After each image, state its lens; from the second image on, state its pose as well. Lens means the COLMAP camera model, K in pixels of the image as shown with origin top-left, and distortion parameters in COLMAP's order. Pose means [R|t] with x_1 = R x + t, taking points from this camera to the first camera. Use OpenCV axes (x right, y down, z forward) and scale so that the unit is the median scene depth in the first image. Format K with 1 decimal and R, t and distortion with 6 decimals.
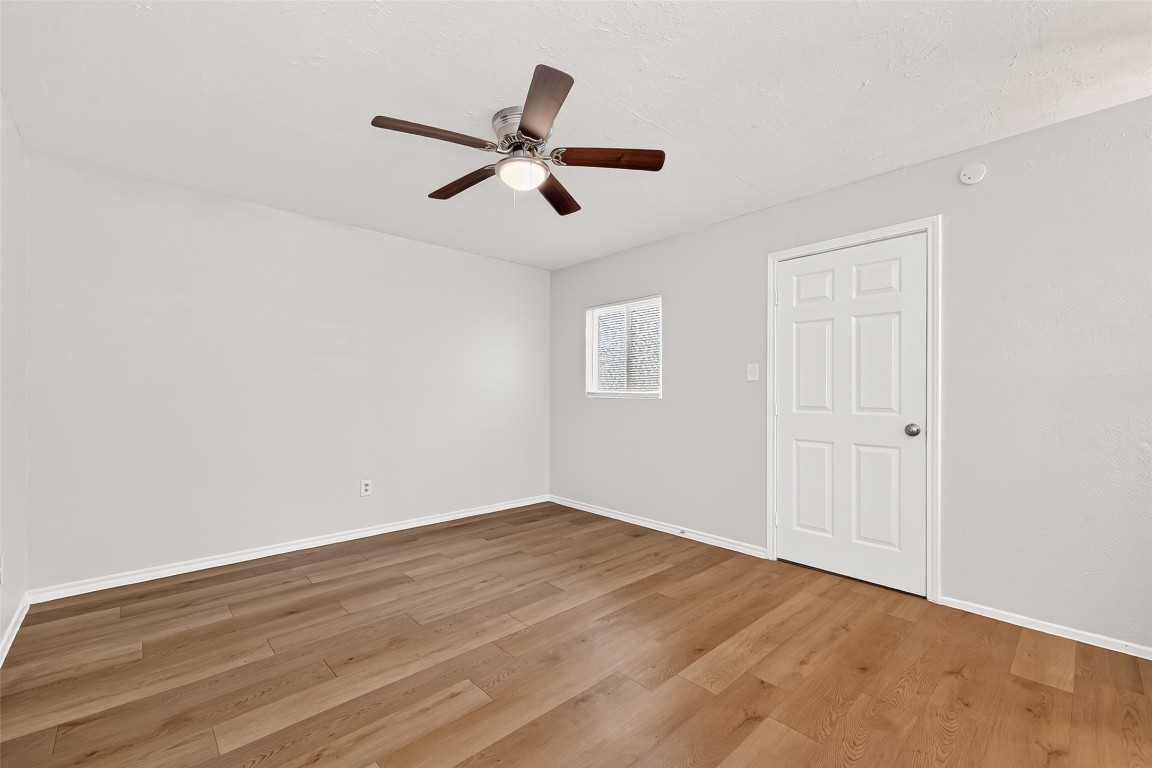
lens RADIAL K [[474.1, 0, 581.5], [0, 474.1, 391.1], [0, 0, 1]] dist [0.010908, 0.000102]
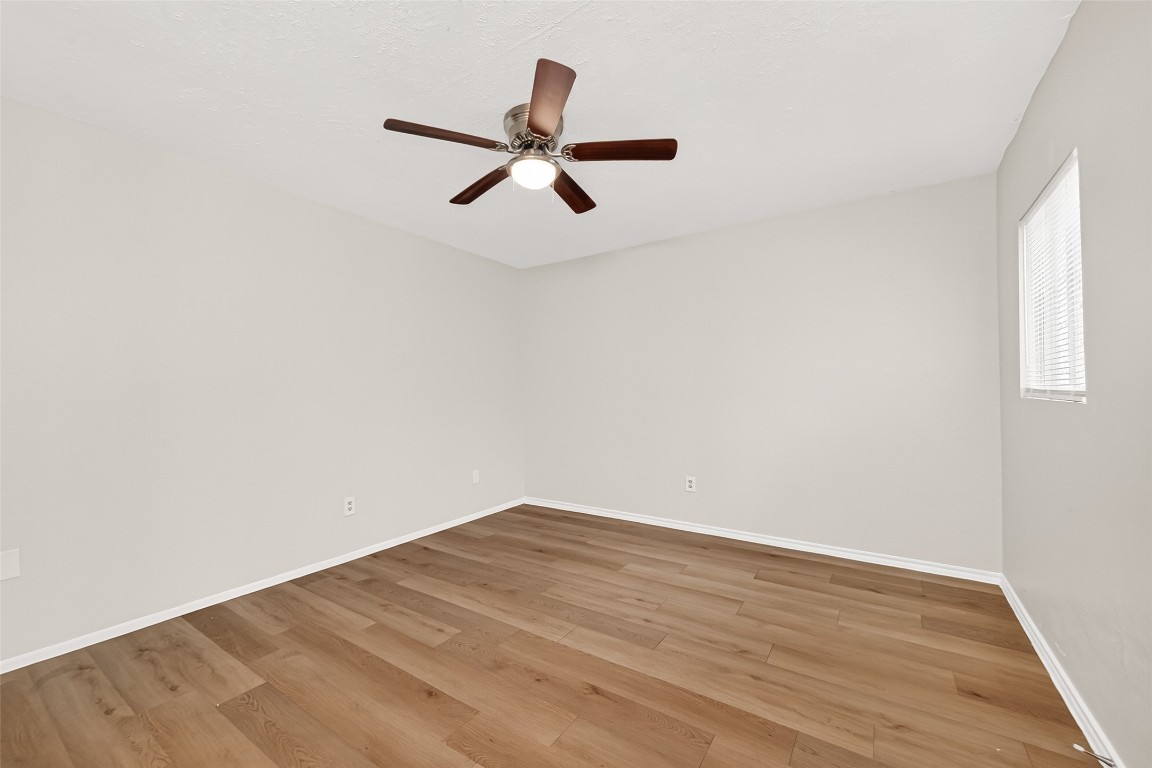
lens RADIAL K [[482.9, 0, 550.4], [0, 482.9, 385.1], [0, 0, 1]] dist [0.008198, -0.000176]
pose [[0.194016, -0.014548, -0.980890, 0.729701], [0.010172, 0.999866, -0.012818, 0.000945], [0.980946, -0.007491, 0.194138, 0.710193]]
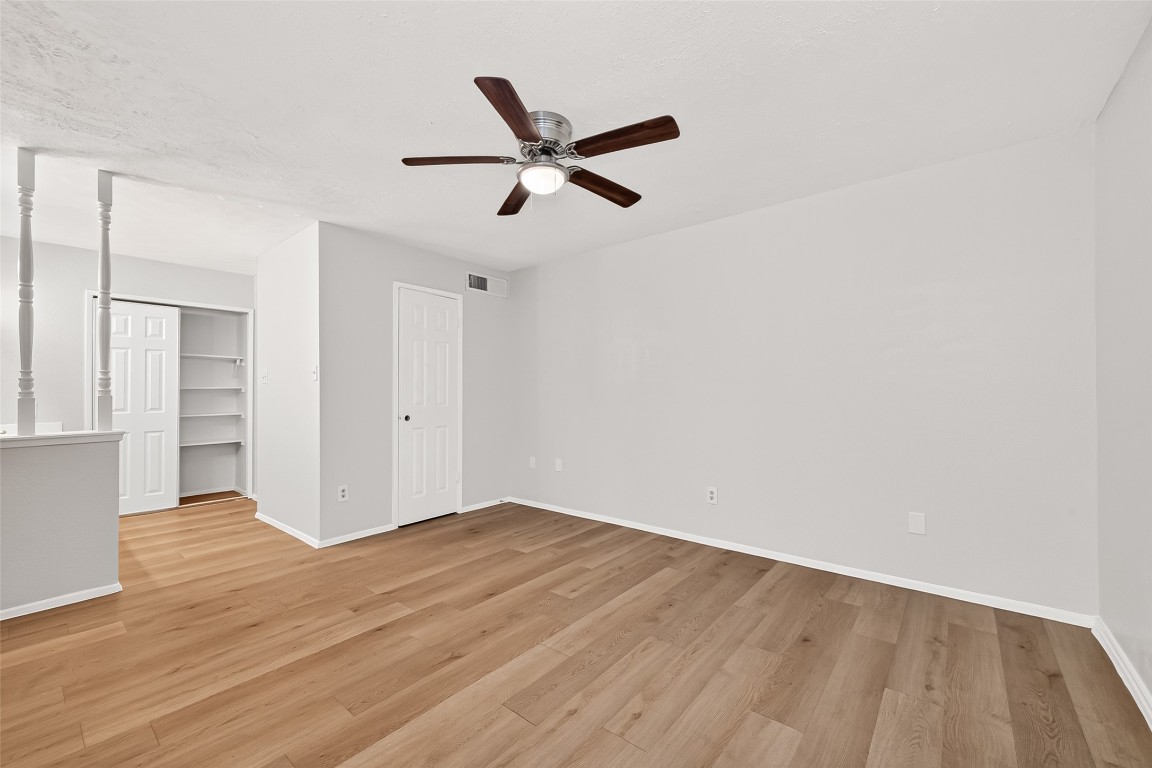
lens RADIAL K [[451.8, 0, 575.1], [0, 451.8, 386.6], [0, 0, 1]] dist [0.003220, 0.000123]
pose [[-0.992666, 0.000855, -0.120884, -0.063200], [0.002317, 0.999926, -0.011959, -0.008883], [0.120865, -0.012151, -0.992595, 1.689385]]
